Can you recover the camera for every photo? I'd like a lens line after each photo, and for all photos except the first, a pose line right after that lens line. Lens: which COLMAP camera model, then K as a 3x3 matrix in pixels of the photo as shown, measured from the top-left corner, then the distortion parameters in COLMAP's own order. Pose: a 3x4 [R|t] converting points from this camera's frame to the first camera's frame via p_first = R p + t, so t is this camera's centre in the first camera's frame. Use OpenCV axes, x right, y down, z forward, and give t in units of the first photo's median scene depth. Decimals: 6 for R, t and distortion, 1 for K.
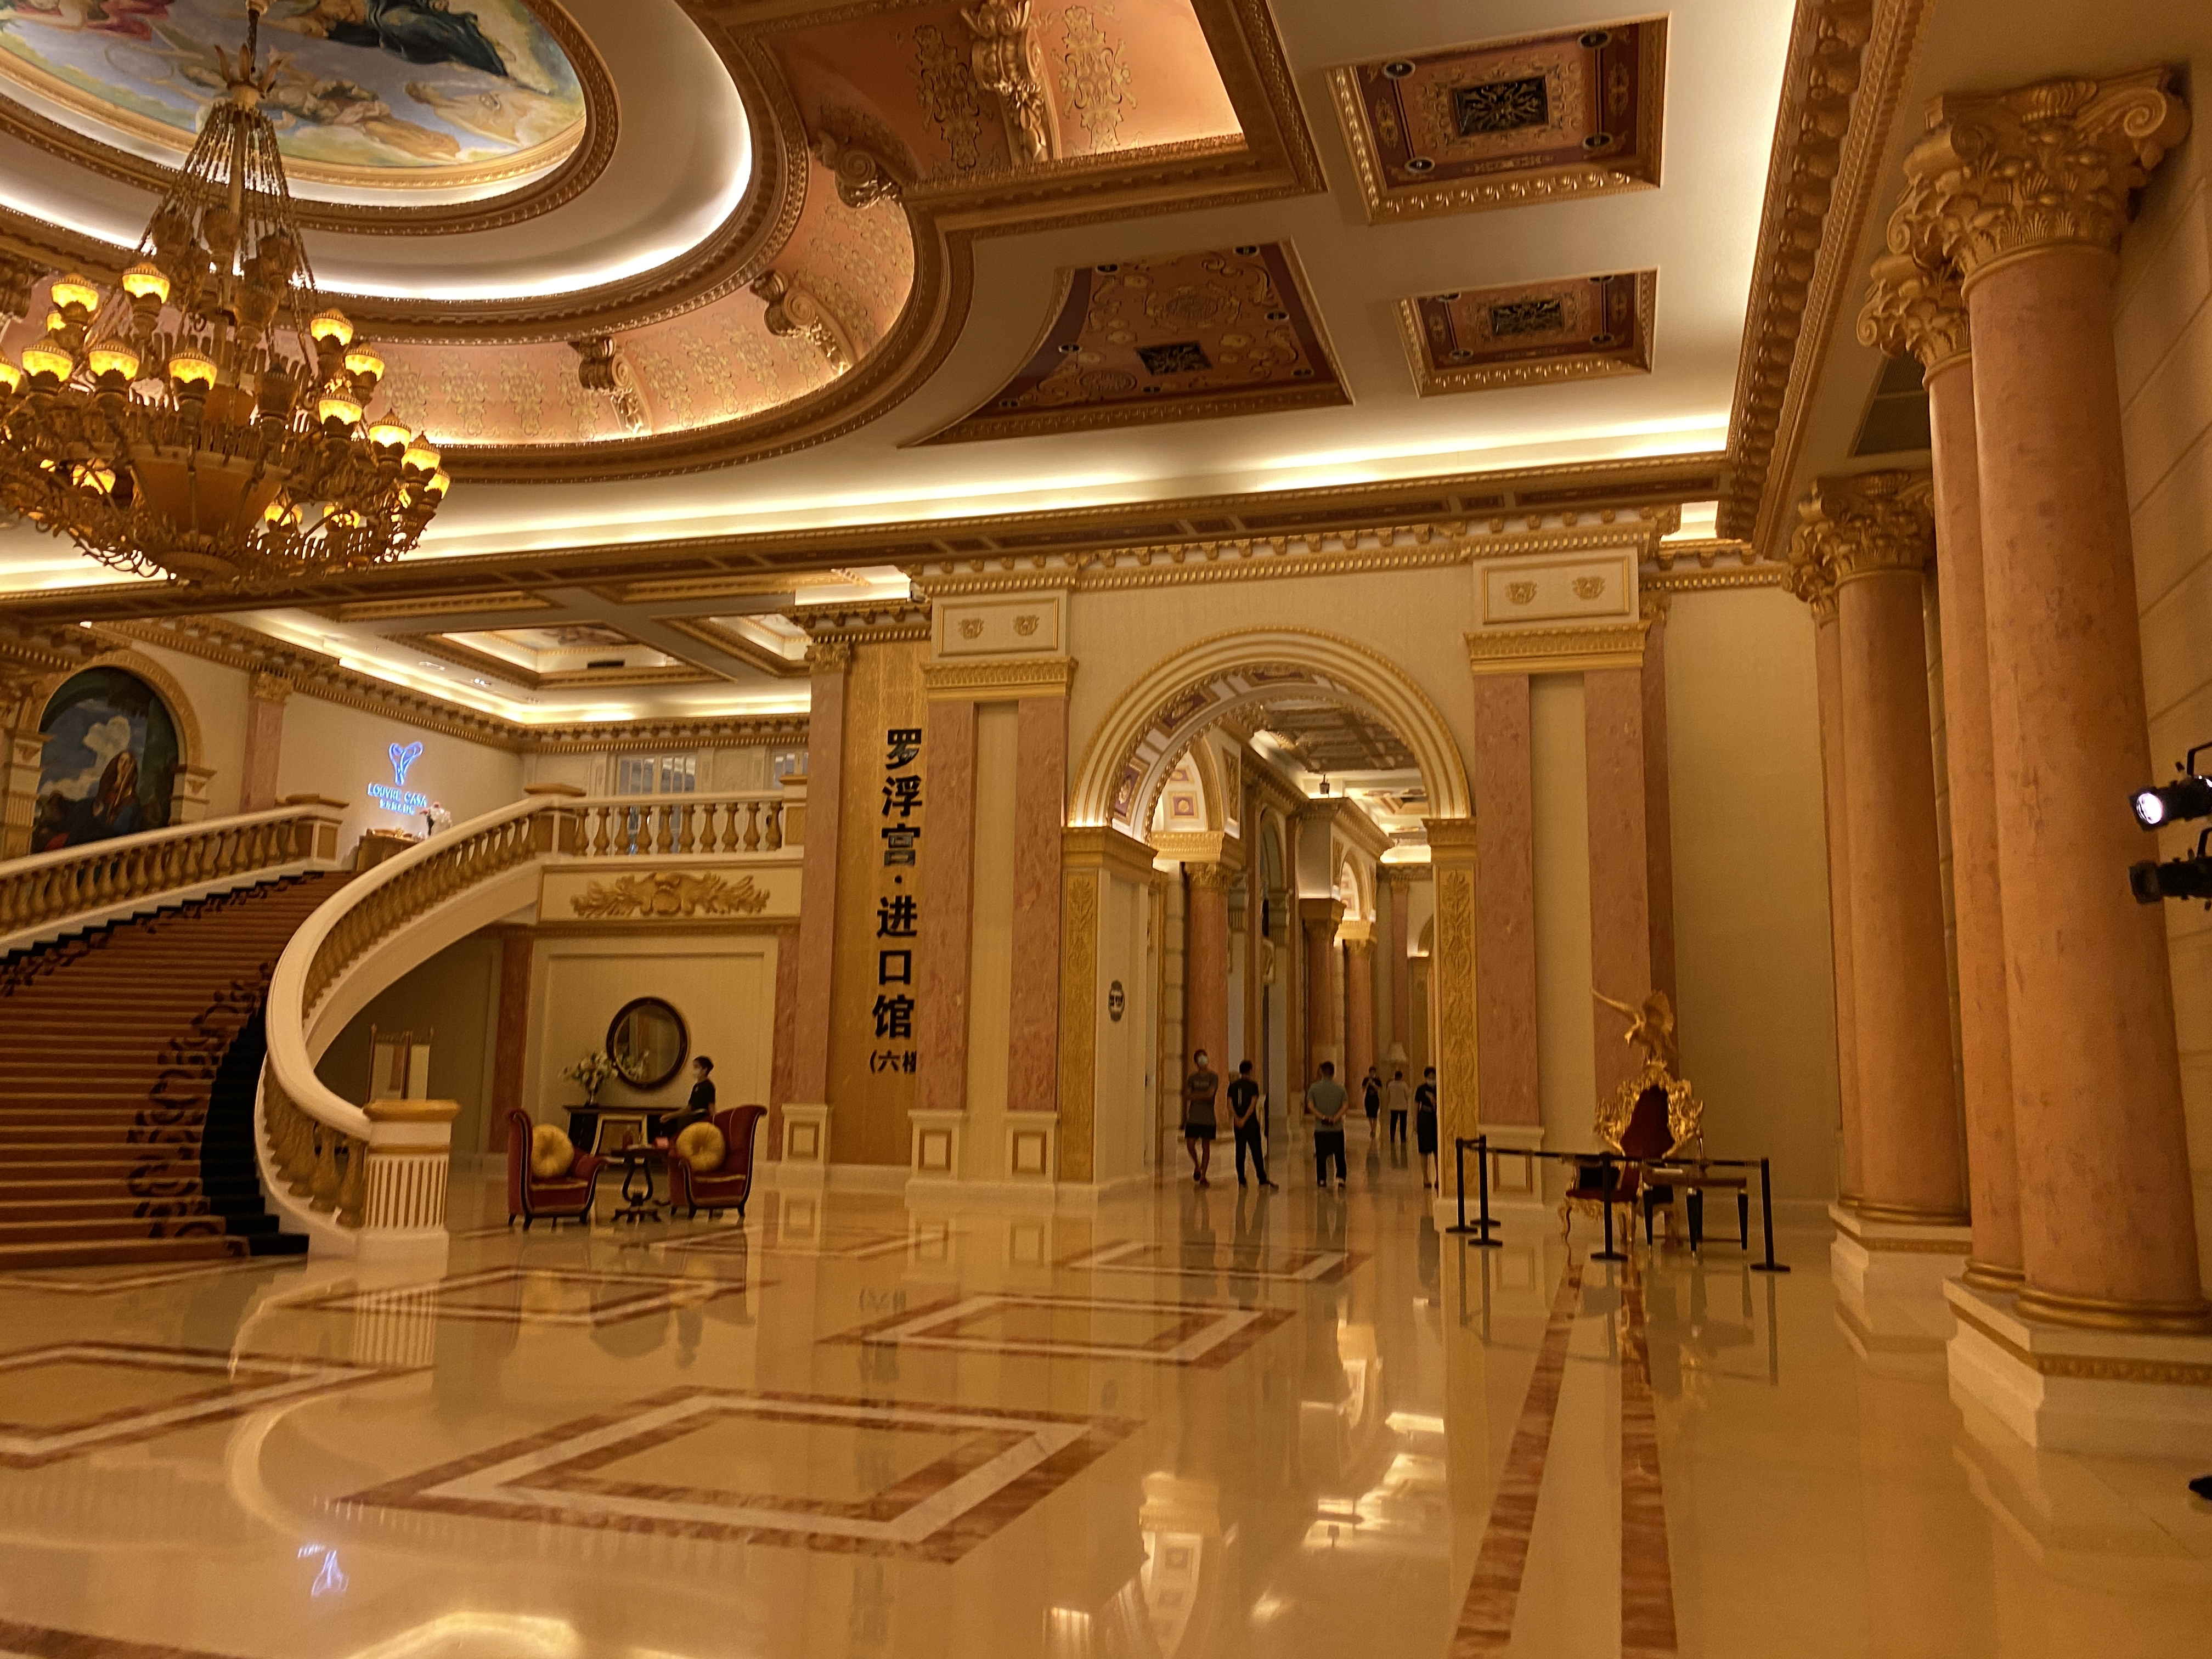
lens RADIAL K [[1695.6, 0, 1117.1], [0, 1695.6, 791.4], [0, 0, 1]] dist [0.014476, -0.006788]
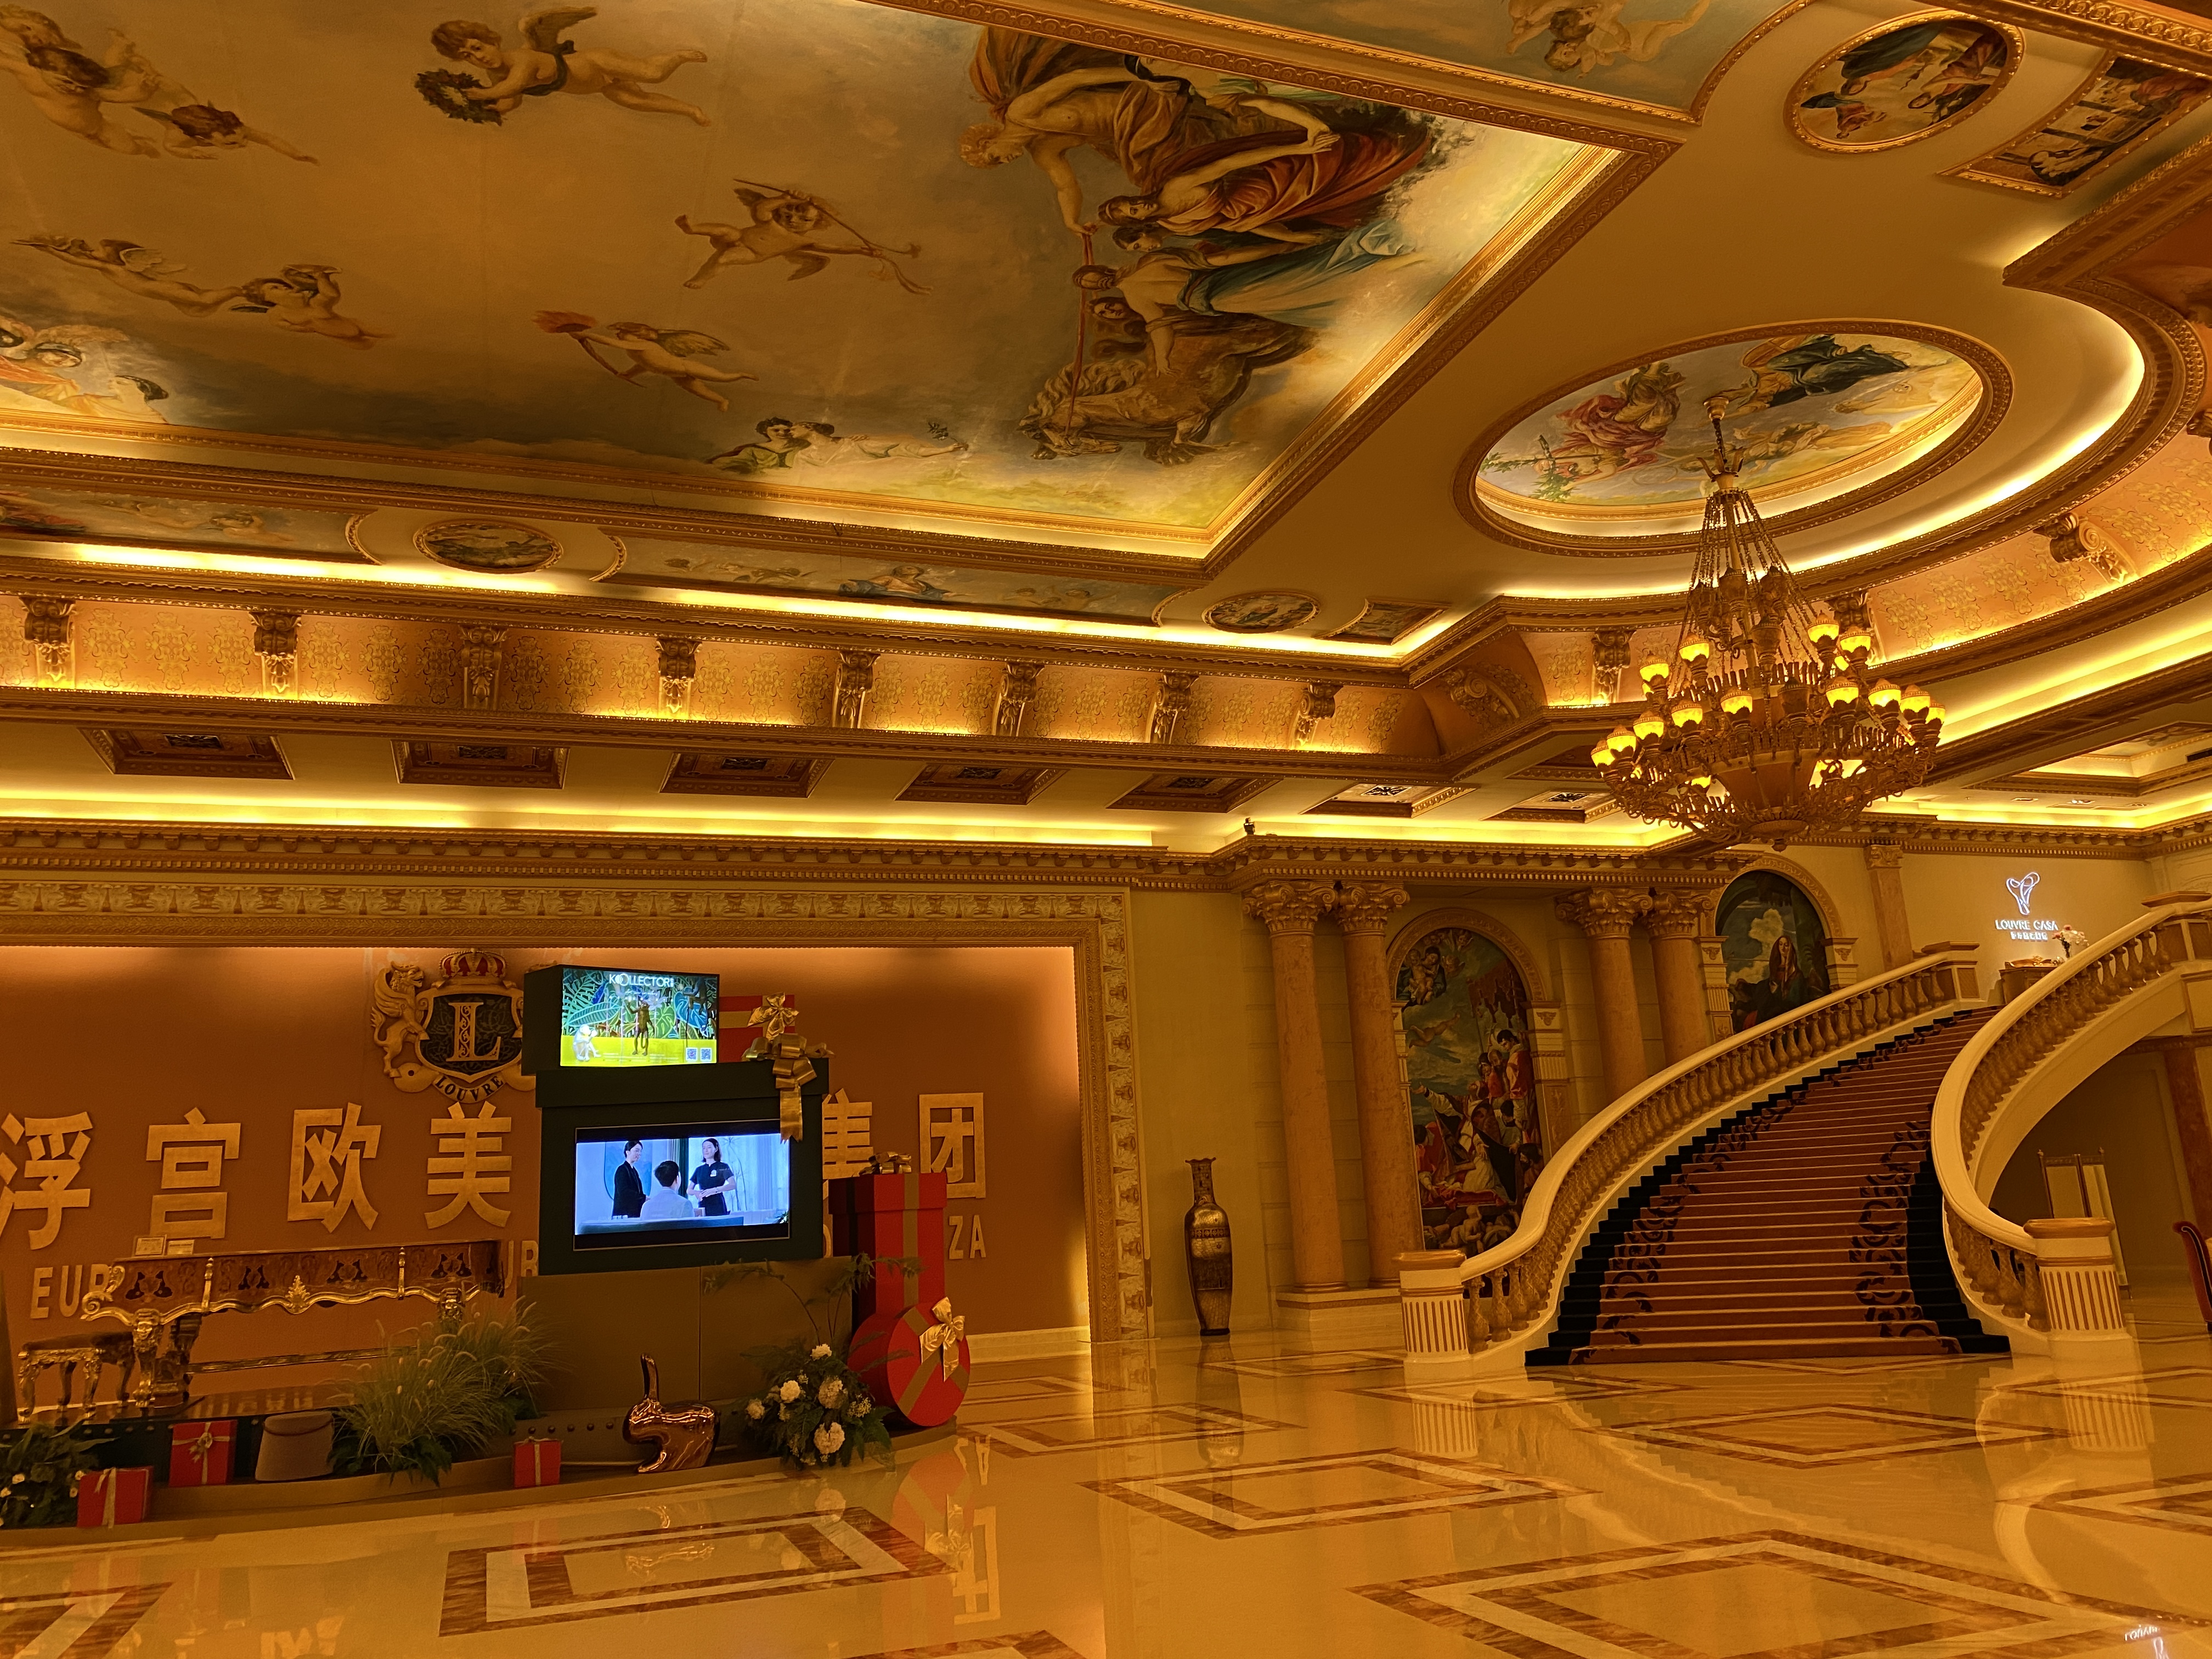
lens RADIAL K [[1695.6, 0, 1117.1], [0, 1695.6, 791.4], [0, 0, 1]] dist [0.014476, -0.006788]
pose [[0.593917, -0.239687, -0.767992, 0.108631], [0.186917, 0.969578, -0.158052, -0.024890], [0.782511, -0.049681, 0.620651, -0.140150]]
